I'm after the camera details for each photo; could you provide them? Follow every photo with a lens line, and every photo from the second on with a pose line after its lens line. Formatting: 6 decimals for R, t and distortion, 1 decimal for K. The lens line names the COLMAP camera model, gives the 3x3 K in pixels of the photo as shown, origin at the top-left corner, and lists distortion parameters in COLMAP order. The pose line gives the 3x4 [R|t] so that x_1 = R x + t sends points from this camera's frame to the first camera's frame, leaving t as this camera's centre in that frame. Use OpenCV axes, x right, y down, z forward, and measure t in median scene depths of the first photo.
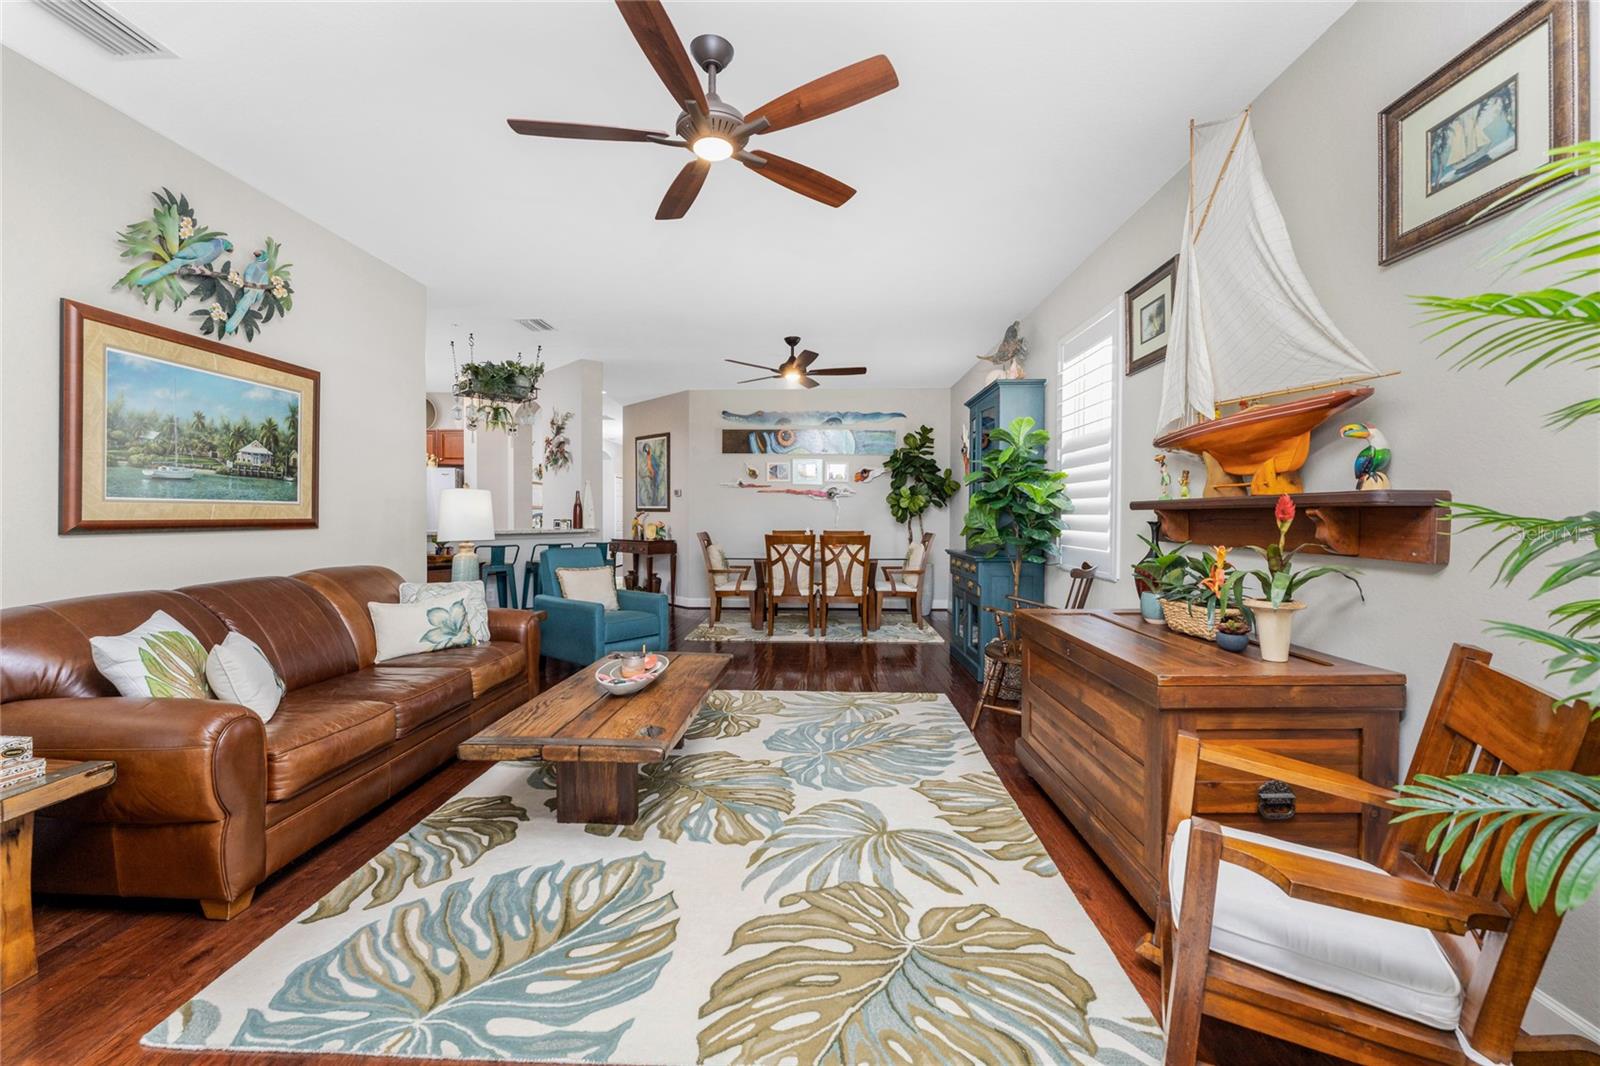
lens RADIAL K [[643.9, 0, 801.0], [0, 643.9, 520.0], [0, 0, 1]] dist [0.000335, -0.000281]
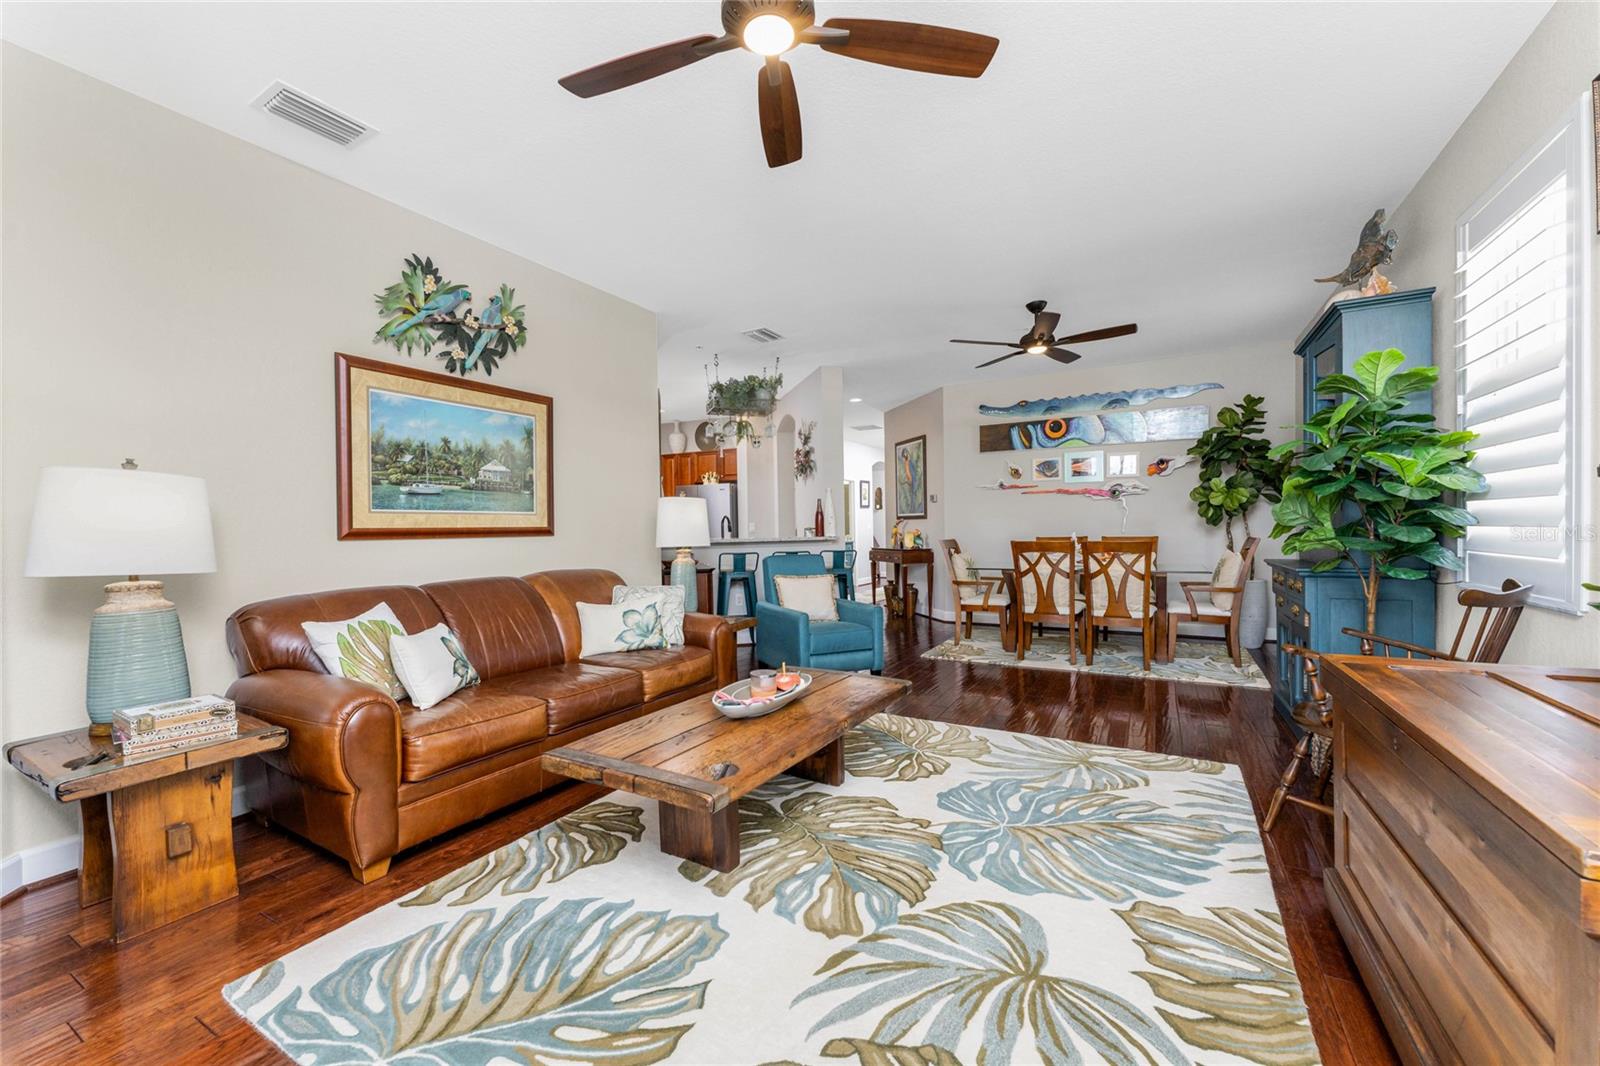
lens RADIAL K [[637.5, 0, 796.7], [0, 637.5, 533.8], [0, 0, 1]] dist [0.000592, -0.000421]
pose [[0.883534, -0.012761, -0.468194, 0.163572], [0.014259, 0.999898, -0.000345, 0.017487], [0.468151, -0.006371, 0.883626, 0.219421]]
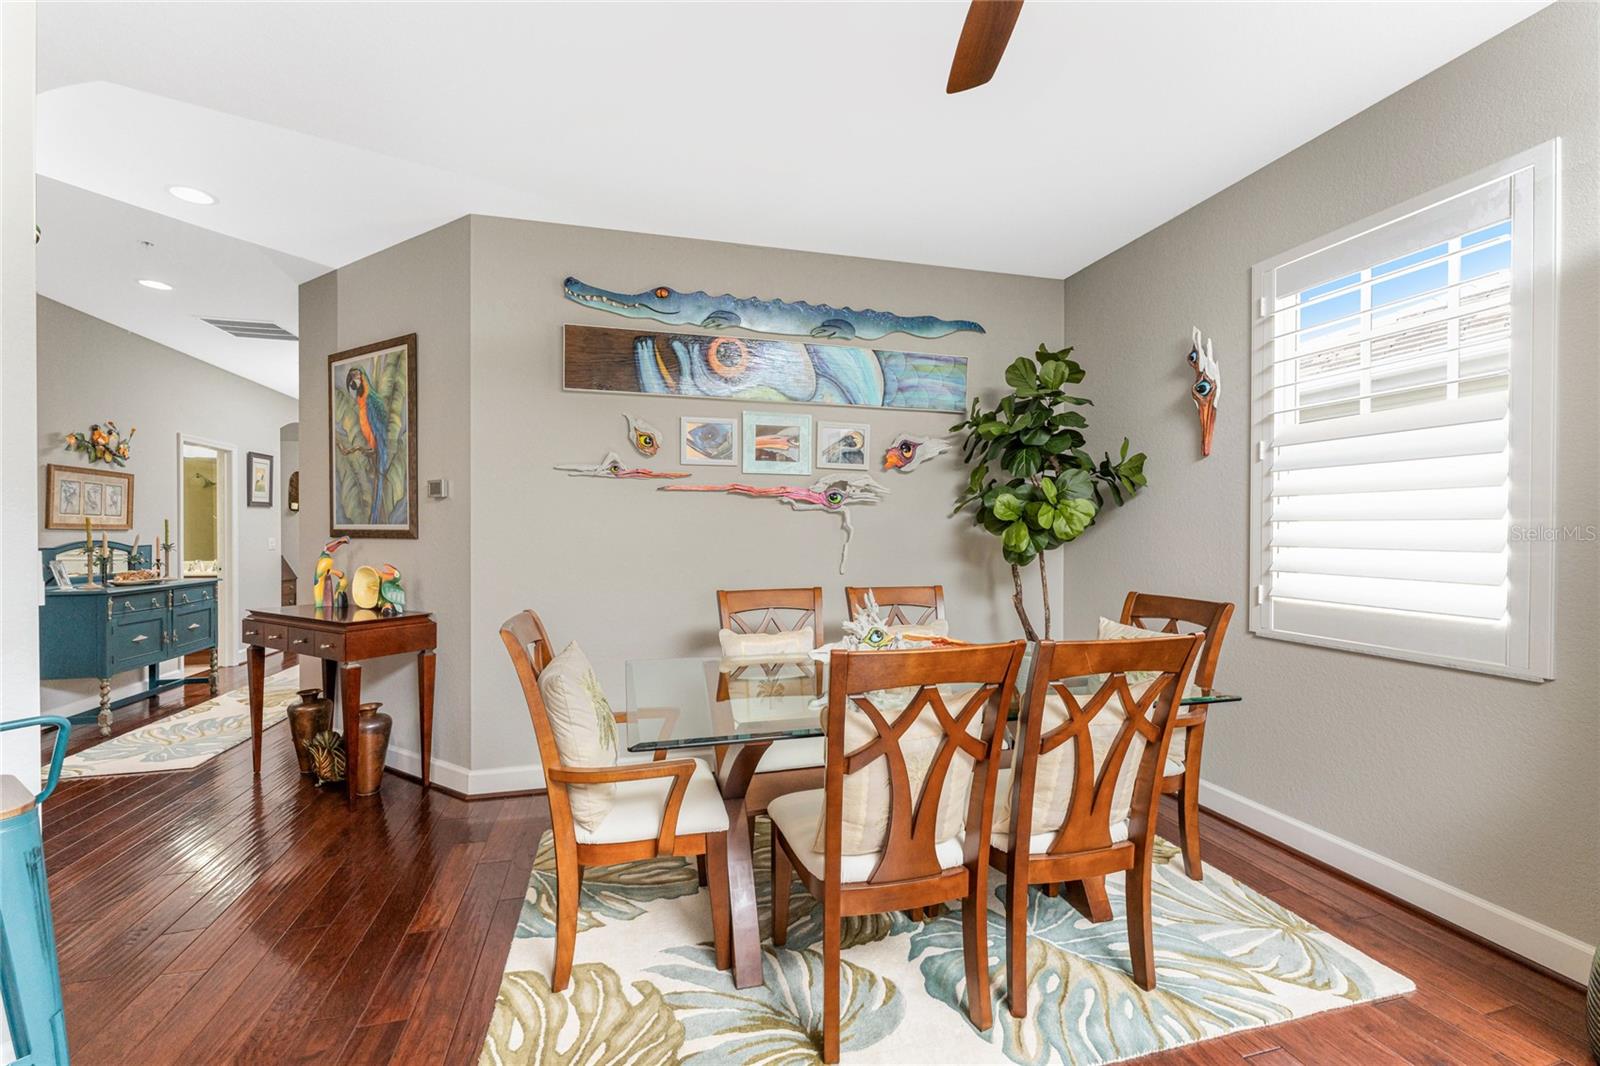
lens RADIAL K [[640.5, 0, 780.7], [0, 640.5, 537.3], [0, 0, 1]] dist [-0.001046, -0.000087]
pose [[0.963319, -0.003091, 0.268341, -0.244033], [0.003598, 0.999993, -0.001400, -0.031245], [-0.268335, 0.002314, 0.963323, 1.446825]]
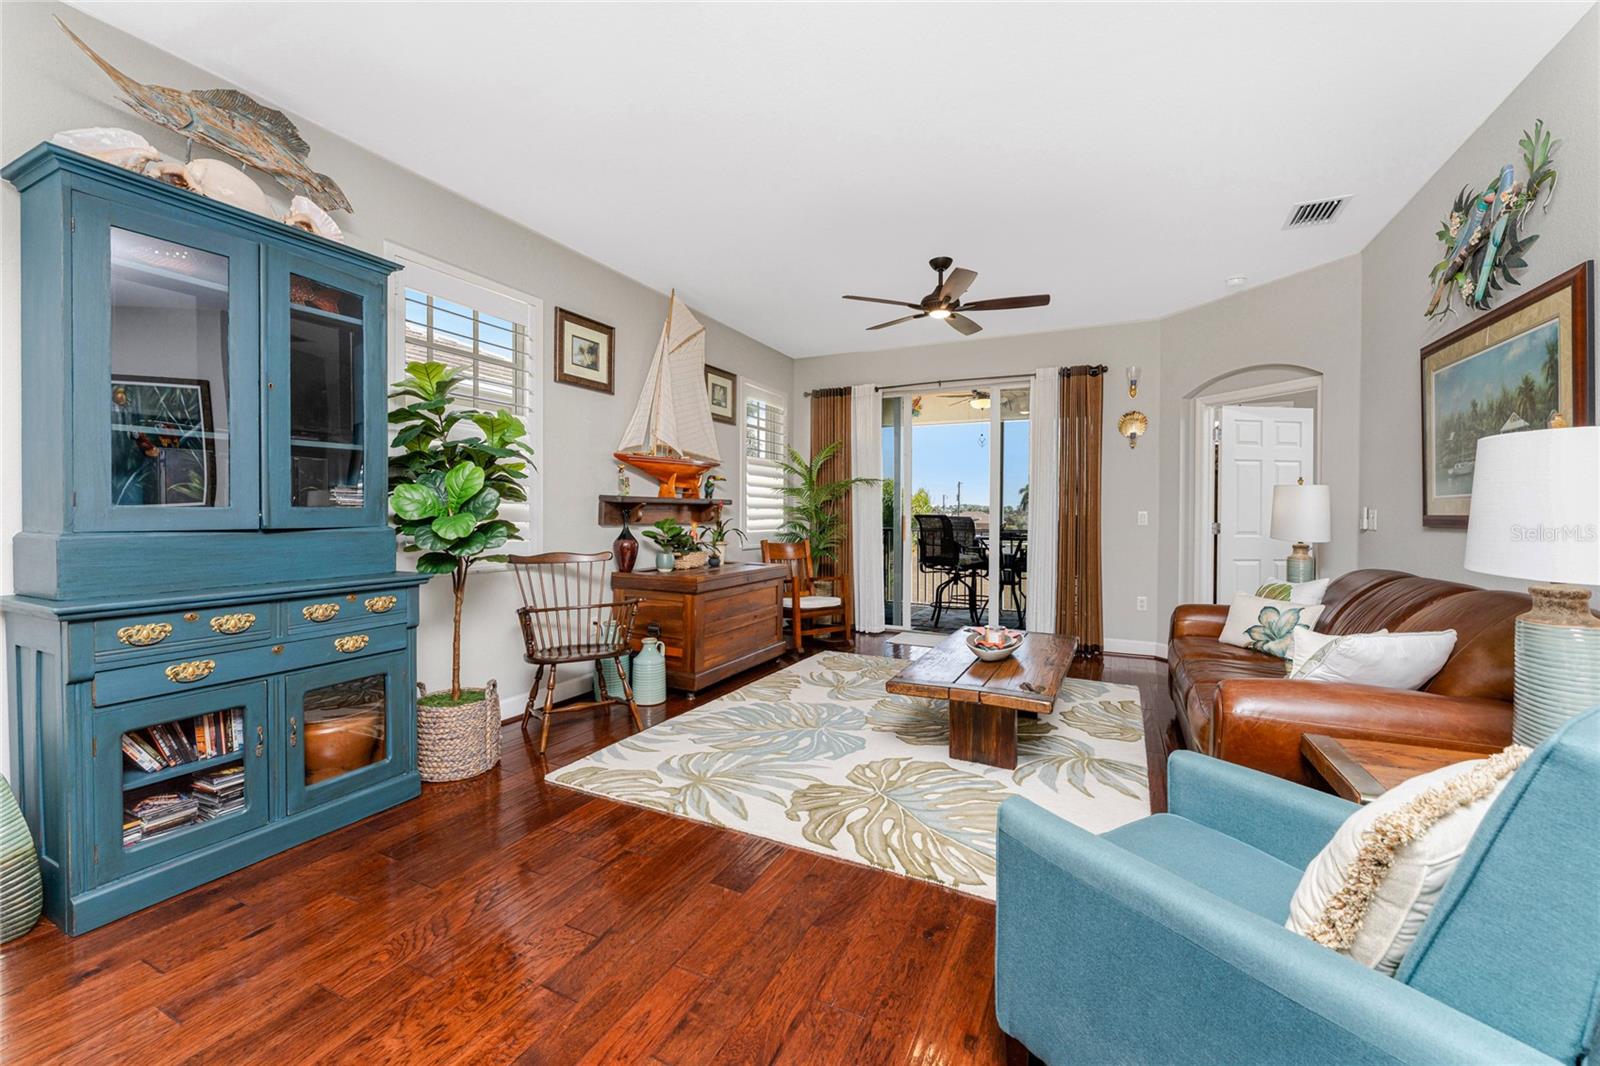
lens RADIAL K [[646.8, 0, 811.1], [0, 646.8, 522.2], [0, 0, 1]] dist [-0.001253, -0.000219]
pose [[-0.917469, -0.013451, 0.397580, -0.361940], [-0.004171, 0.999699, 0.024197, -0.007908], [-0.397786, 0.020542, -0.917248, 1.908189]]
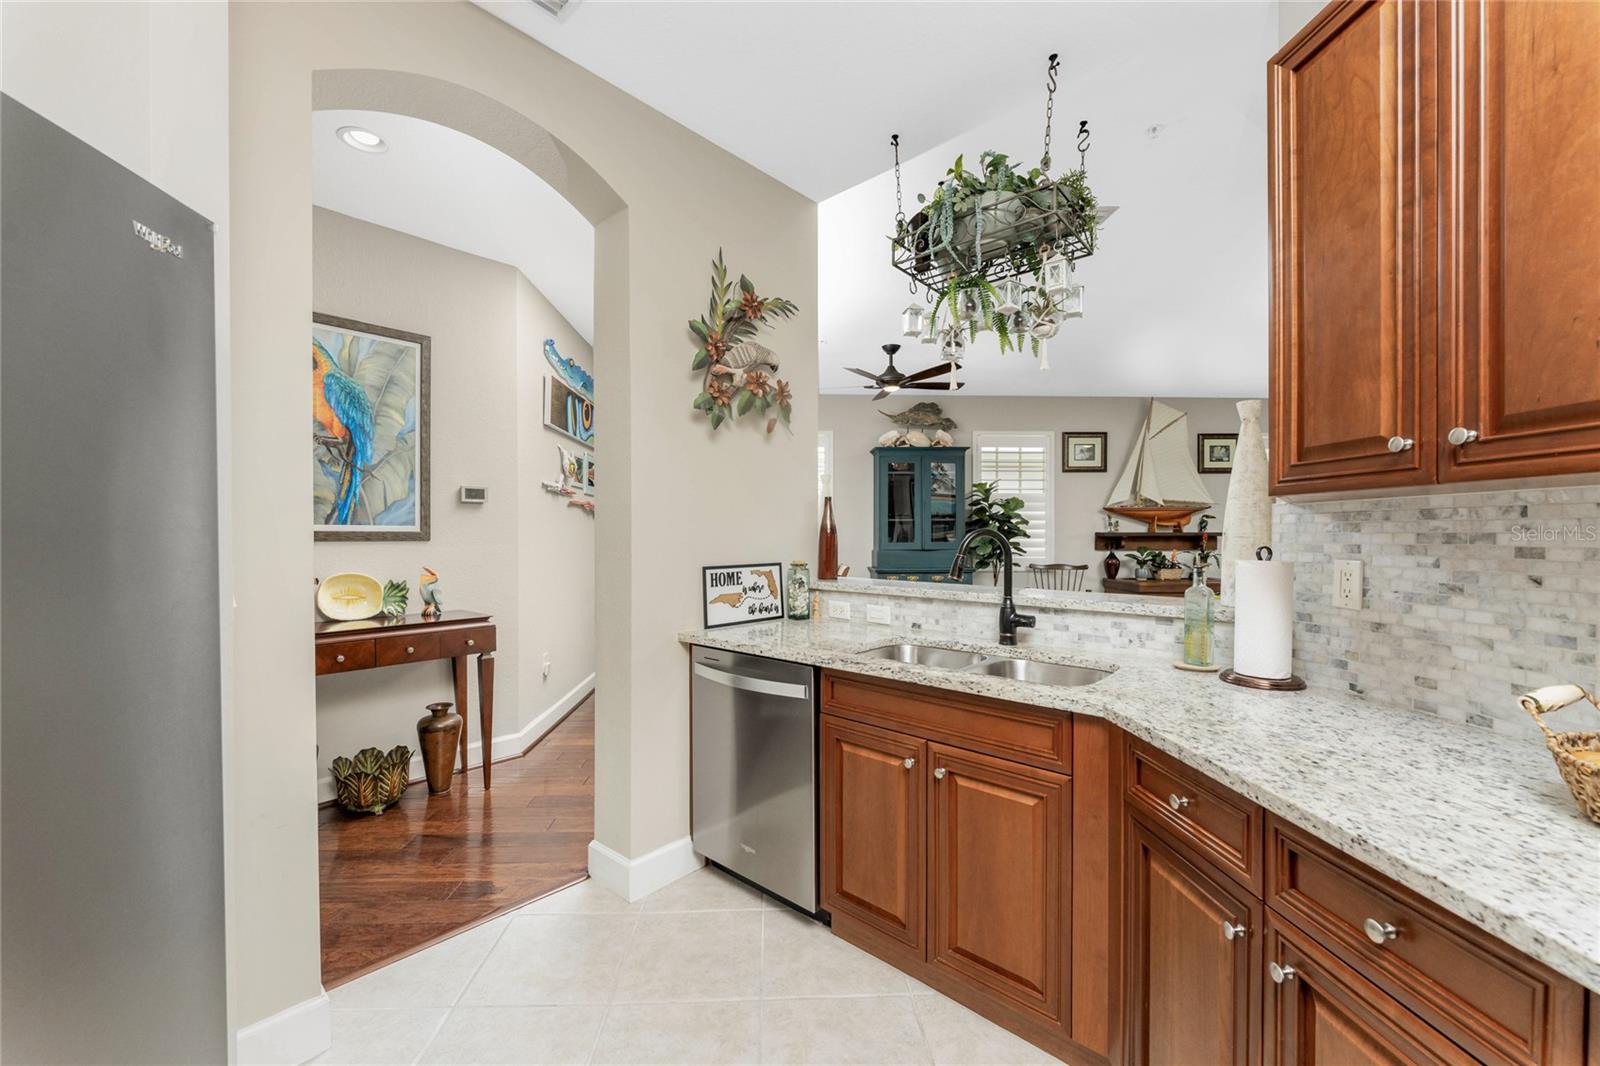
lens RADIAL K [[655.4, 0, 805.8], [0, 655.4, 533.5], [0, 0, 1]] dist [0.004386, 0.000052]
pose [[-0.079122, -0.003296, 0.996860, -1.581132], [0.008883, 0.999952, 0.004012, -0.042031], [-0.996825, 0.009173, -0.079089, 2.050363]]
